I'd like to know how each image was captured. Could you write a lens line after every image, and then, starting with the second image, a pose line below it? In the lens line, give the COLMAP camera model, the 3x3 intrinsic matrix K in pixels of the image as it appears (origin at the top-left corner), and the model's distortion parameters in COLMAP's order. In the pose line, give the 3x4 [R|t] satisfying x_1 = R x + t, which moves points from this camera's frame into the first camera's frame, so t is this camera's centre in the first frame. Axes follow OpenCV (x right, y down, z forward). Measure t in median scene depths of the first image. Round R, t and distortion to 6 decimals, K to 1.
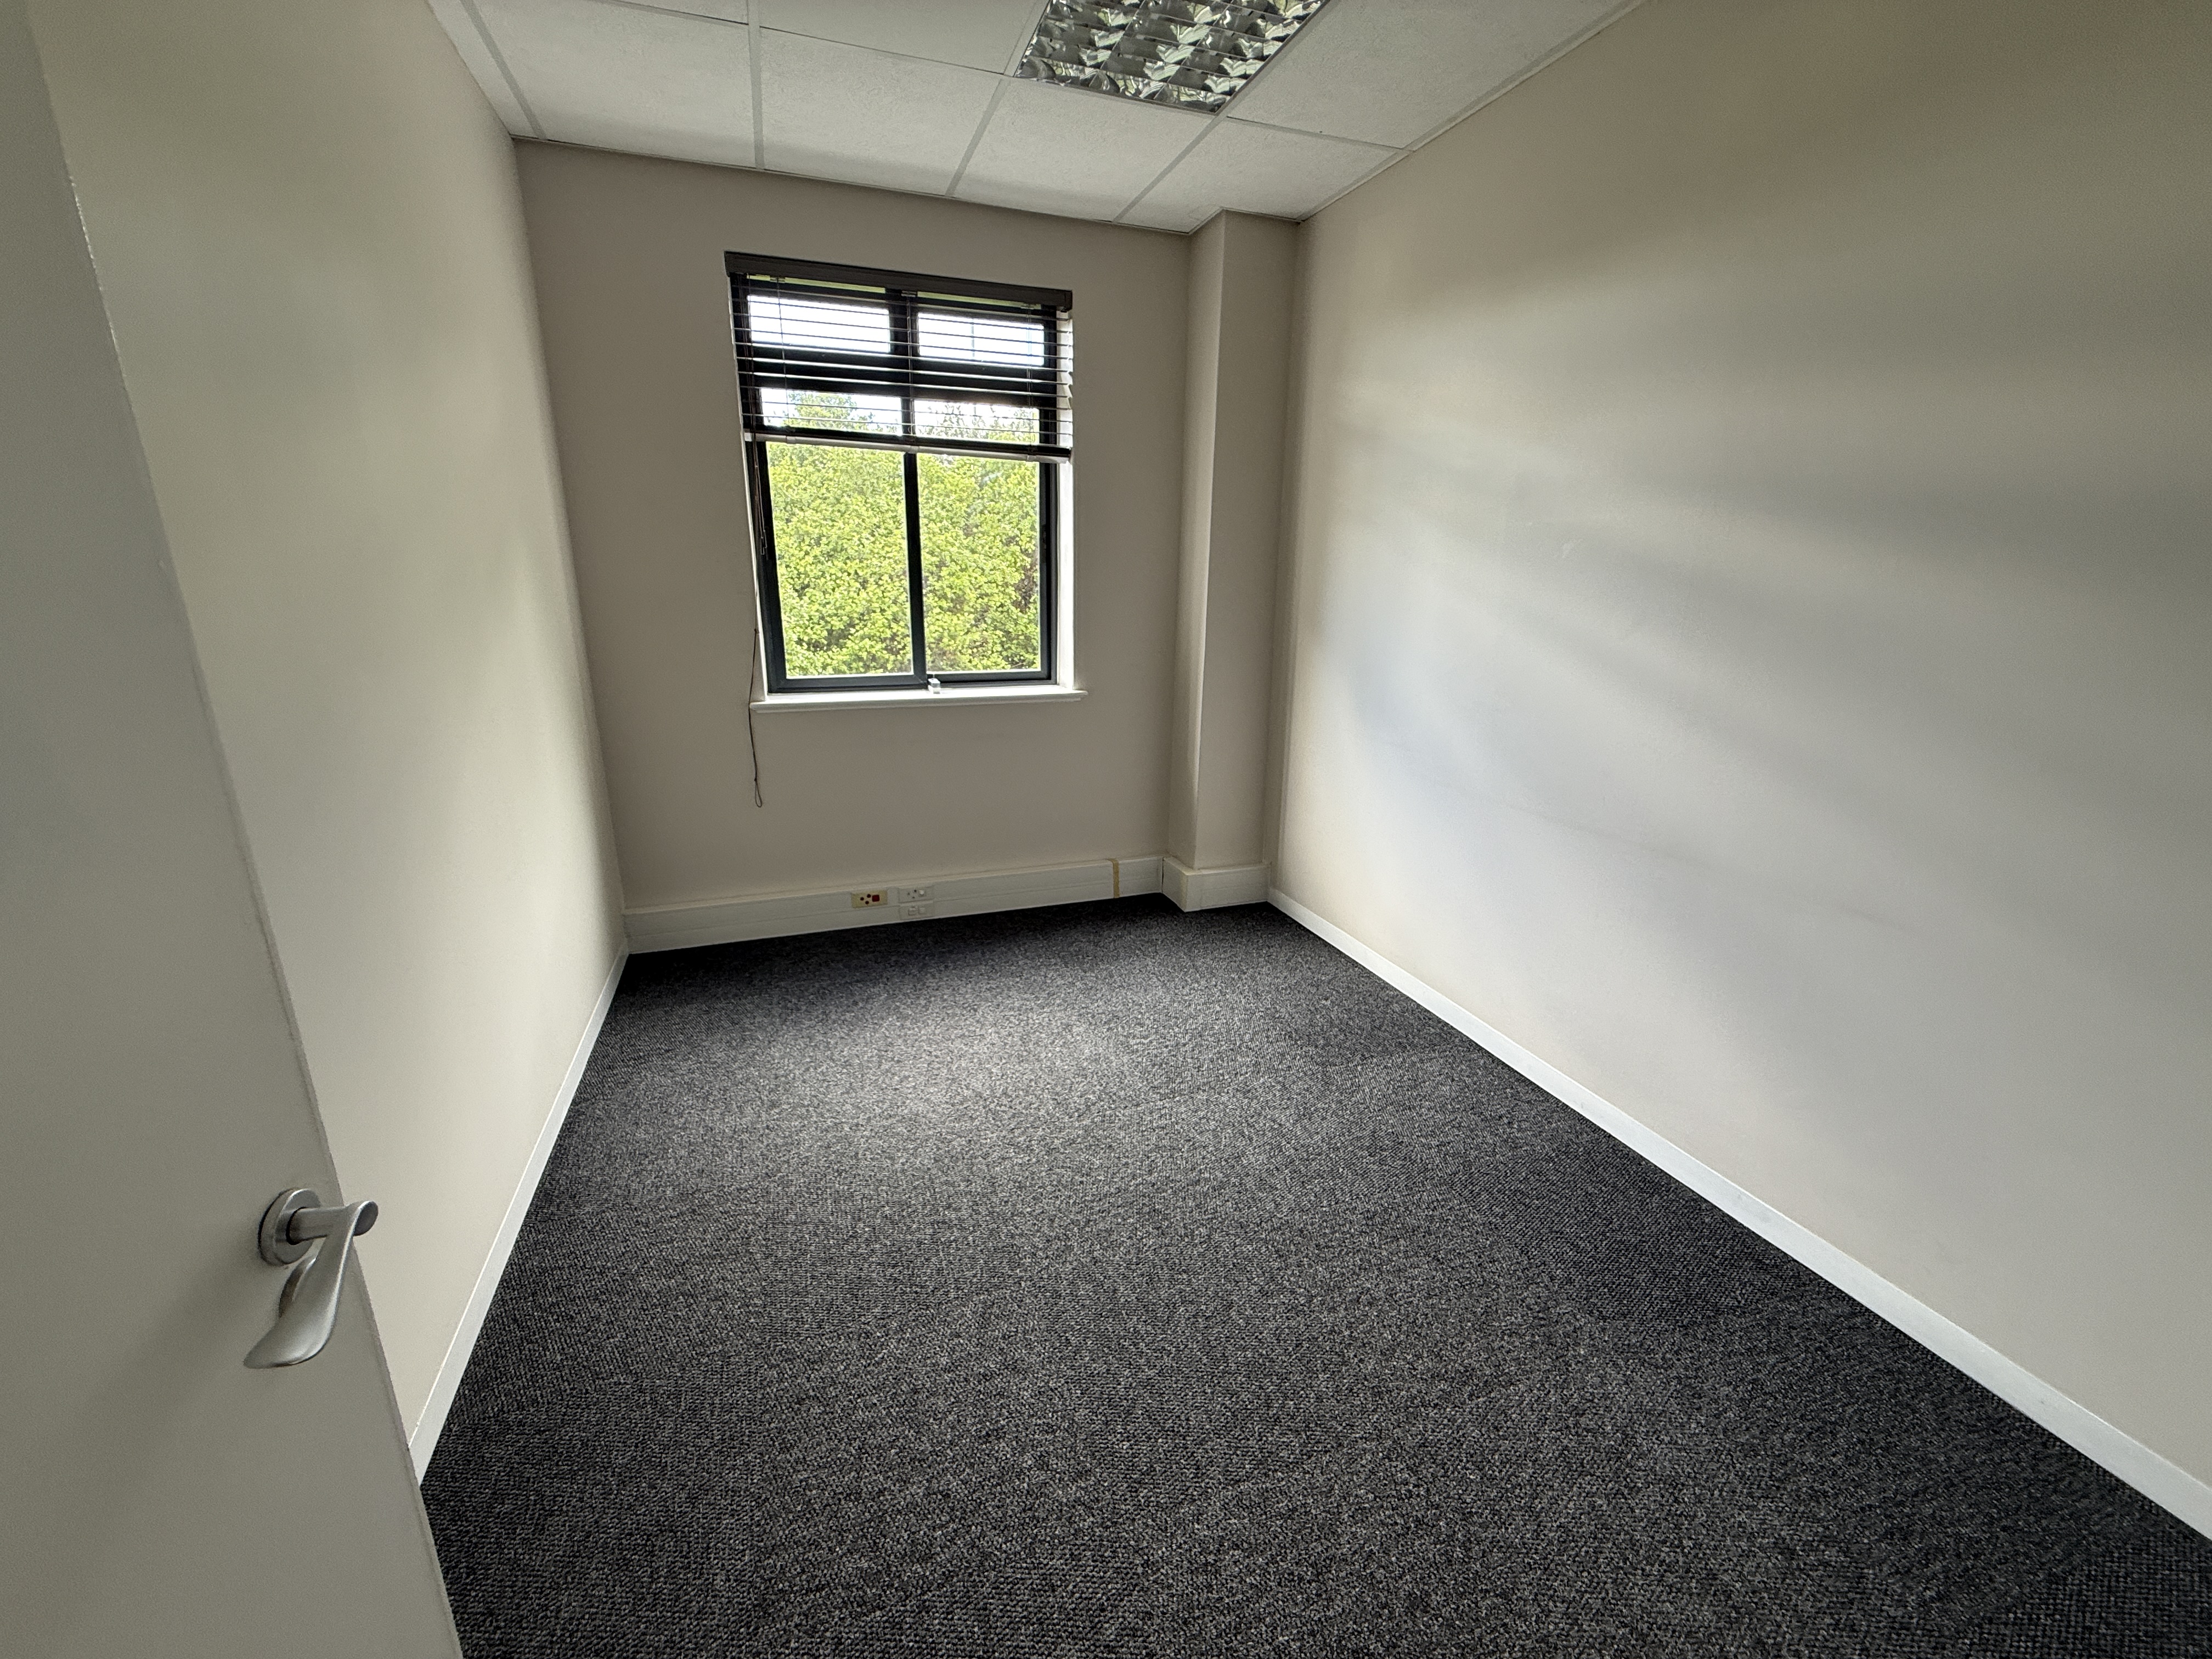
lens RADIAL K [[883.3, 0, 1098.8], [0, 883.3, 829.7], [0, 0, 1]] dist [0.001788, -0.000336]
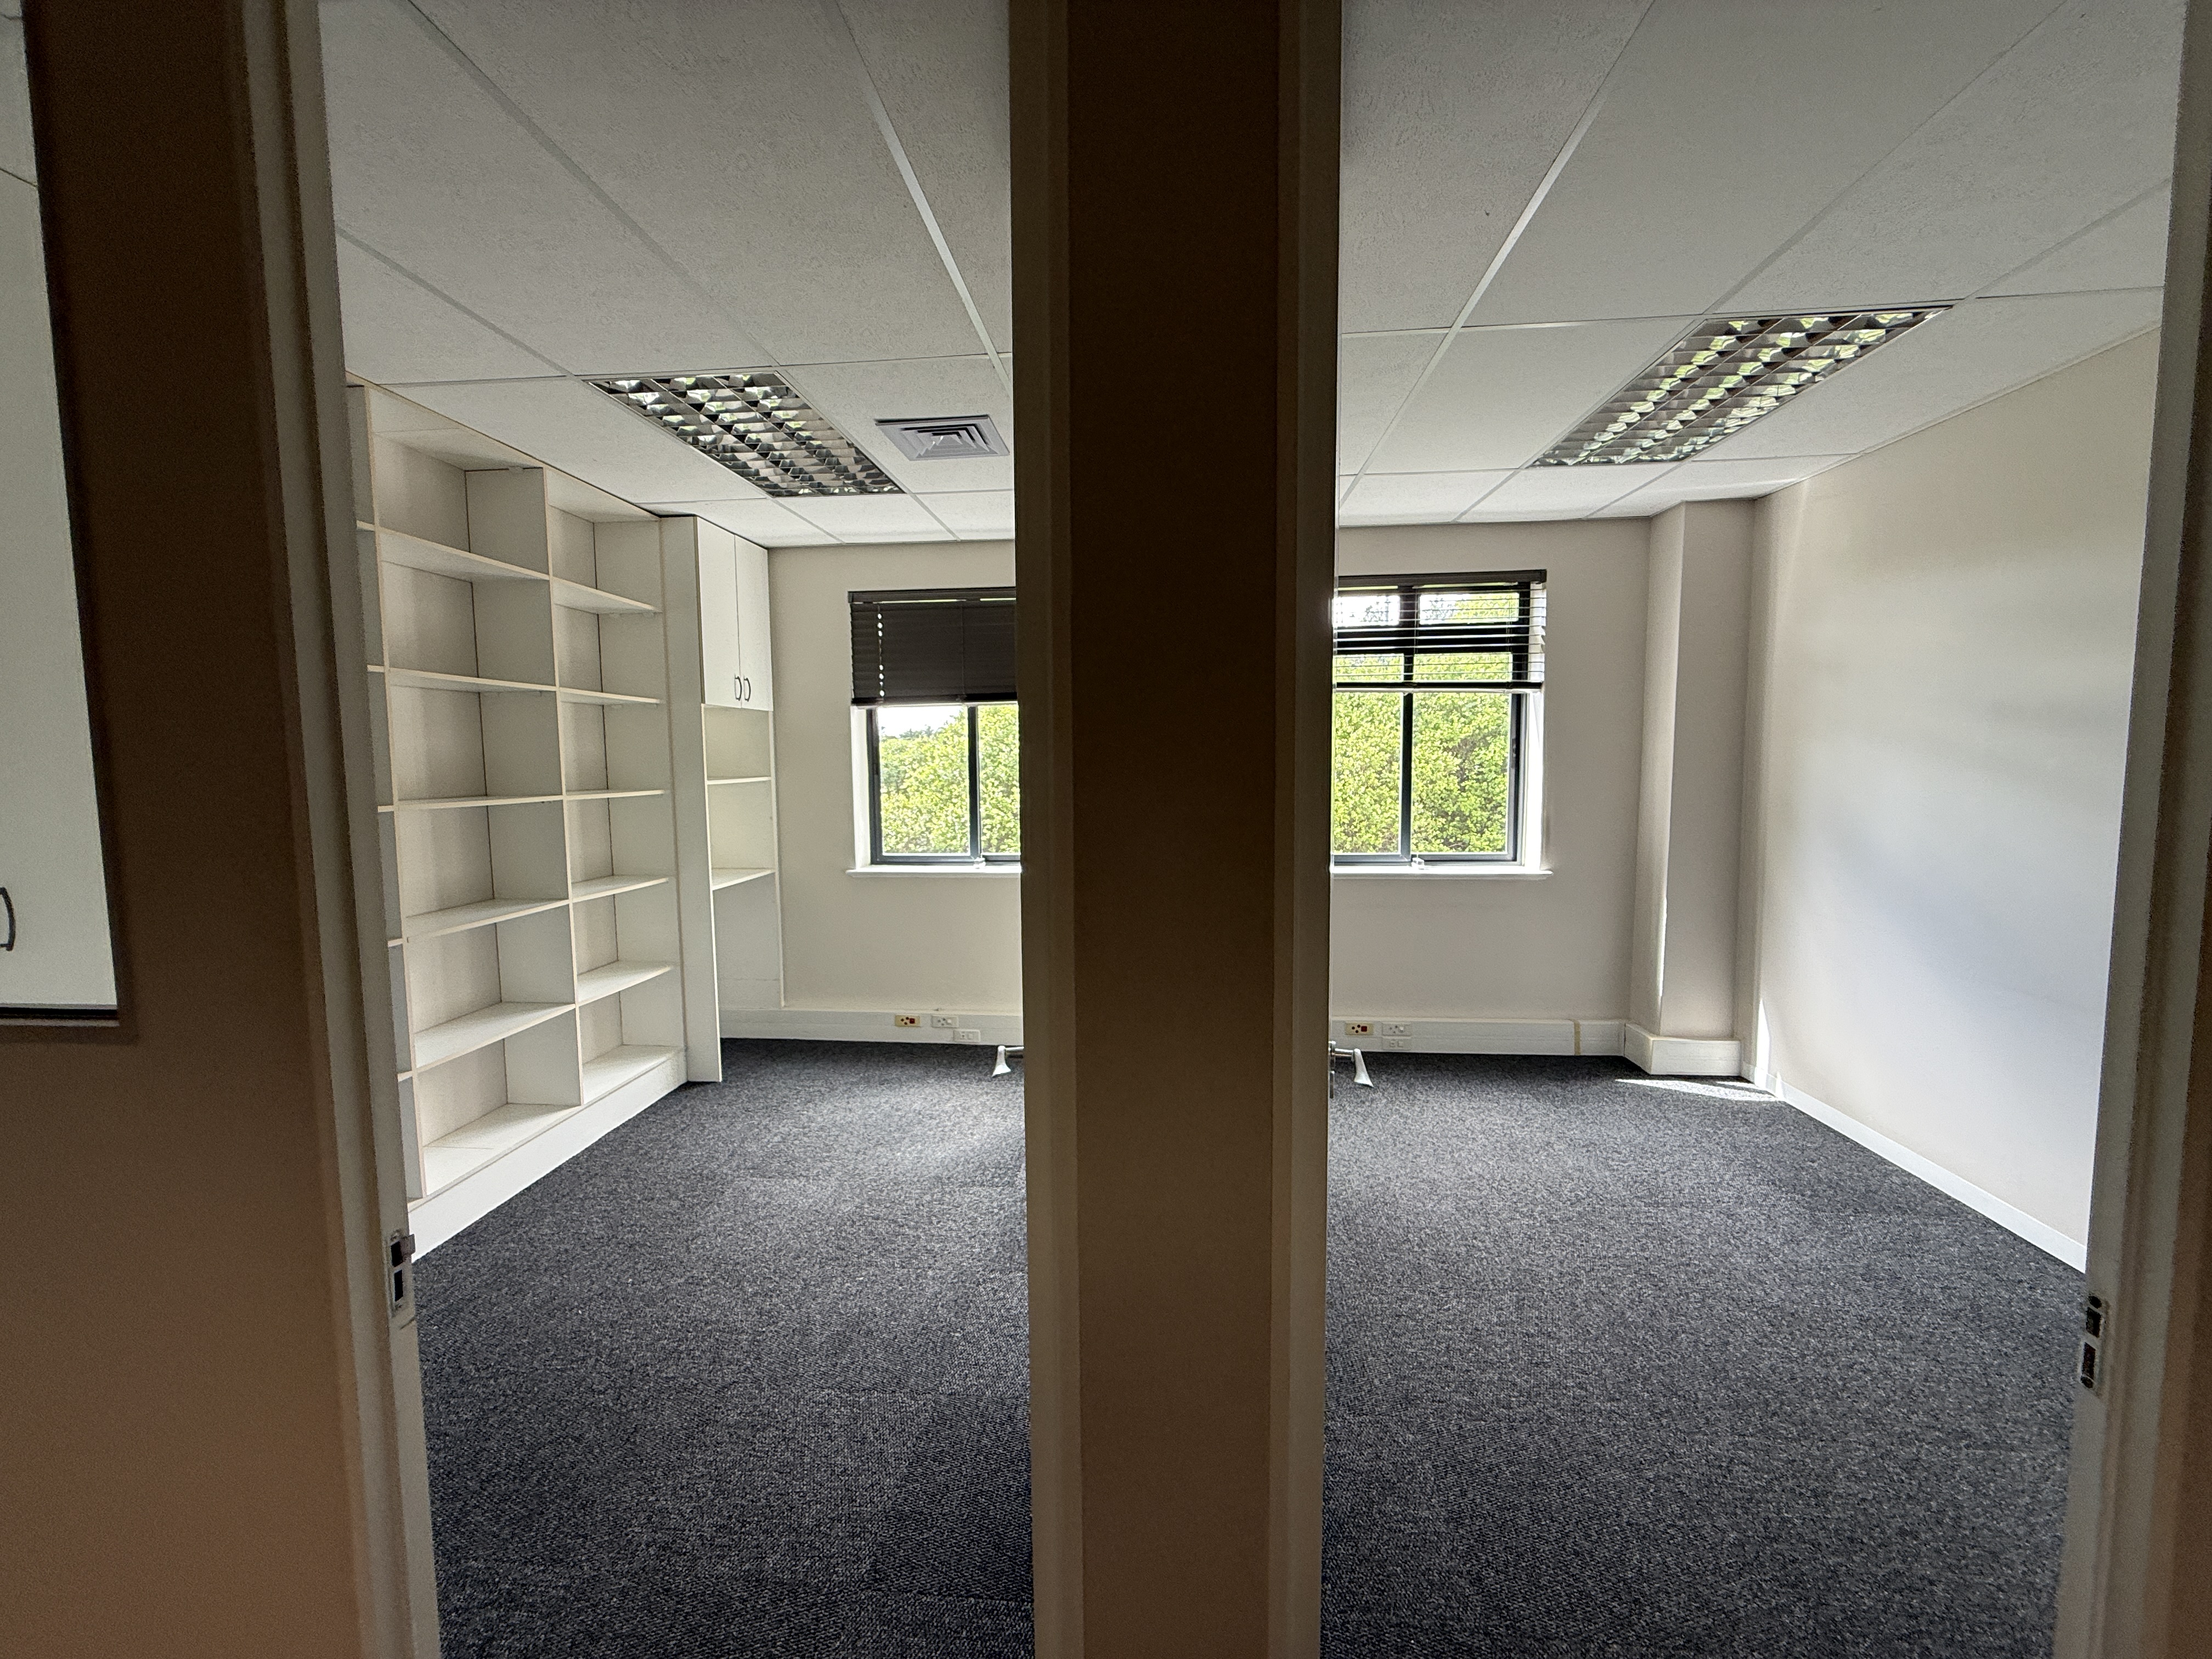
lens RADIAL K [[881.3, 0, 1098.2], [0, 881.3, 828.5], [0, 0, 1]] dist [-0.001173, 0.000704]
pose [[0.909834, 0.014395, -0.414722, -0.091680], [-0.096096, 0.979541, -0.176819, 0.063765], [0.403692, 0.200729, 0.892603, -0.375644]]
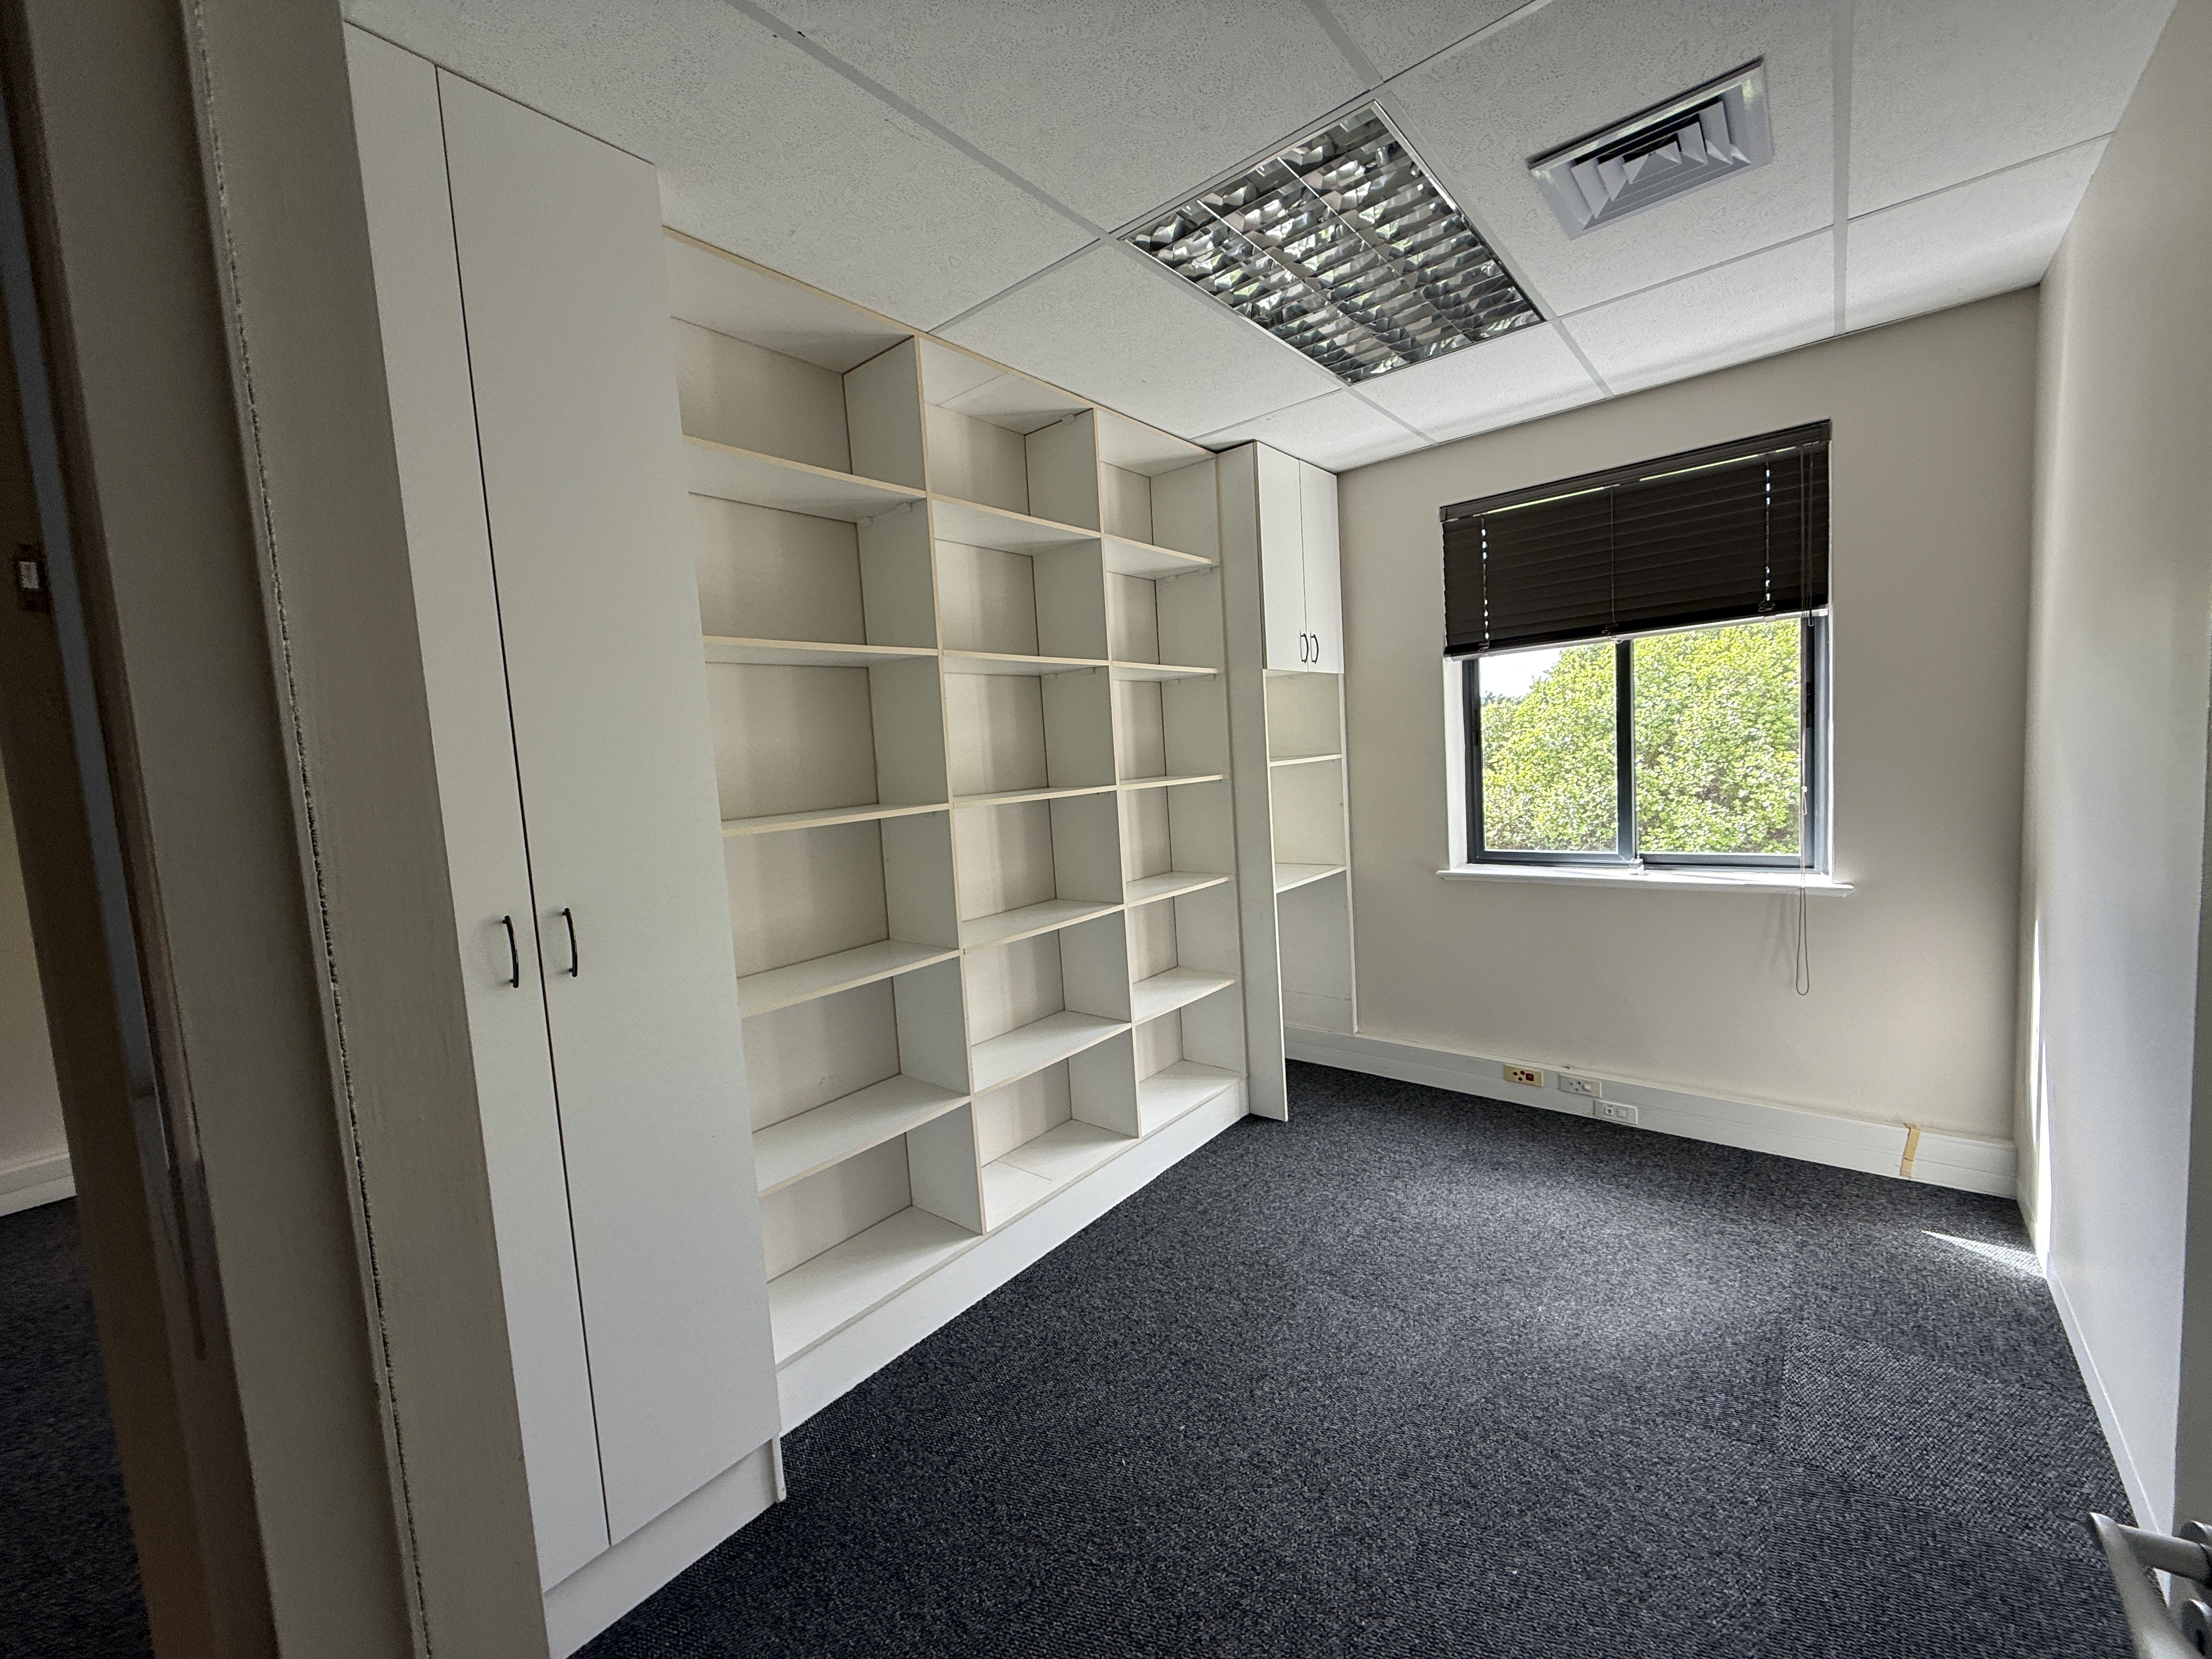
lens RADIAL K [[881.3, 0, 1098.2], [0, 881.3, 828.5], [0, 0, 1]] dist [-0.001173, 0.000704]
pose [[0.513144, 0.030612, -0.857757, -0.337830], [-0.170209, 0.983145, -0.066739, 0.007820], [0.841257, 0.180244, 0.509705, -0.173518]]
